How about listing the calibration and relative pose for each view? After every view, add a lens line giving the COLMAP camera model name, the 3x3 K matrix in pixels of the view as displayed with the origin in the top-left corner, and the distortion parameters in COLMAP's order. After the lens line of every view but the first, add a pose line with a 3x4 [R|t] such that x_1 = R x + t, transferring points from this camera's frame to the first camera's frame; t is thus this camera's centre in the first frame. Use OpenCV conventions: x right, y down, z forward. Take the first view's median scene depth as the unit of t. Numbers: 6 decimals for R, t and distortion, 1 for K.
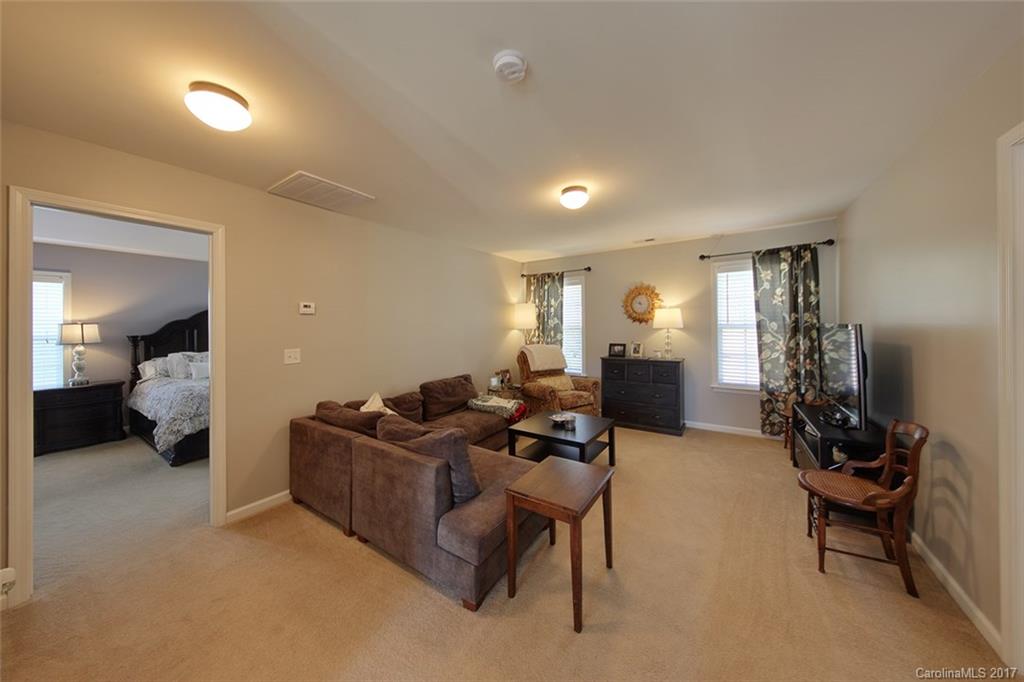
lens RADIAL K [[316.1, 0, 494.7], [0, 316.1, 315.6], [0, 0, 1]] dist [-0.003644, -0.001493]
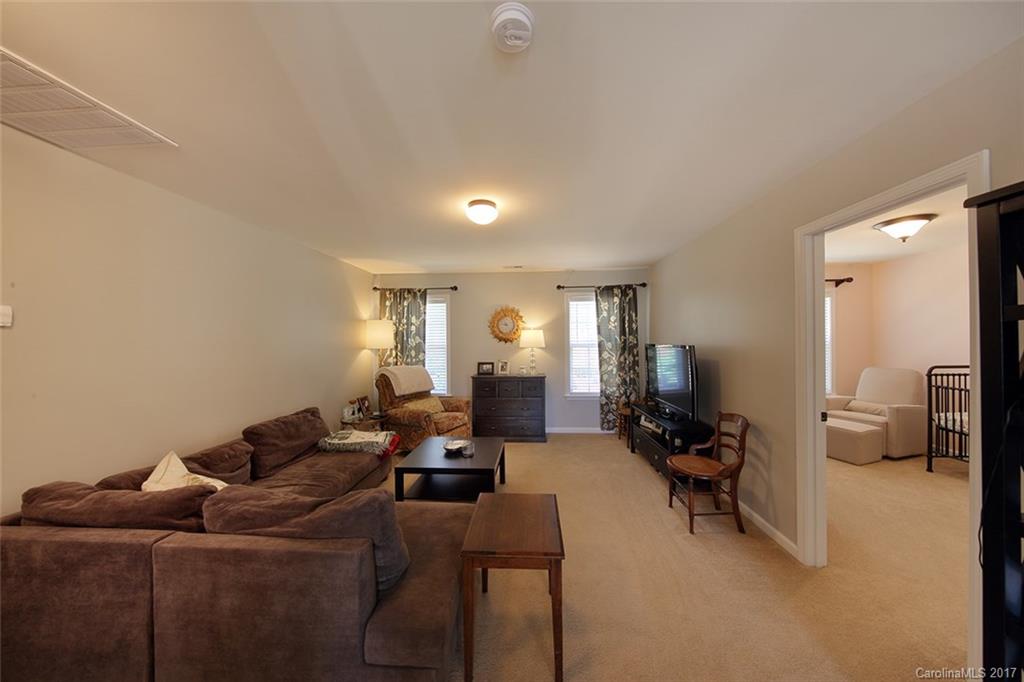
lens RADIAL K [[316.1, 0, 518.7], [0, 316.1, 336.0], [0, 0, 1]] dist [-0.003644, -0.001493]
pose [[0.852435, 0.010605, 0.522726, -0.119825], [-0.014057, 0.999898, 0.002636, -0.004631], [-0.522644, -0.009595, 0.852497, 0.105055]]
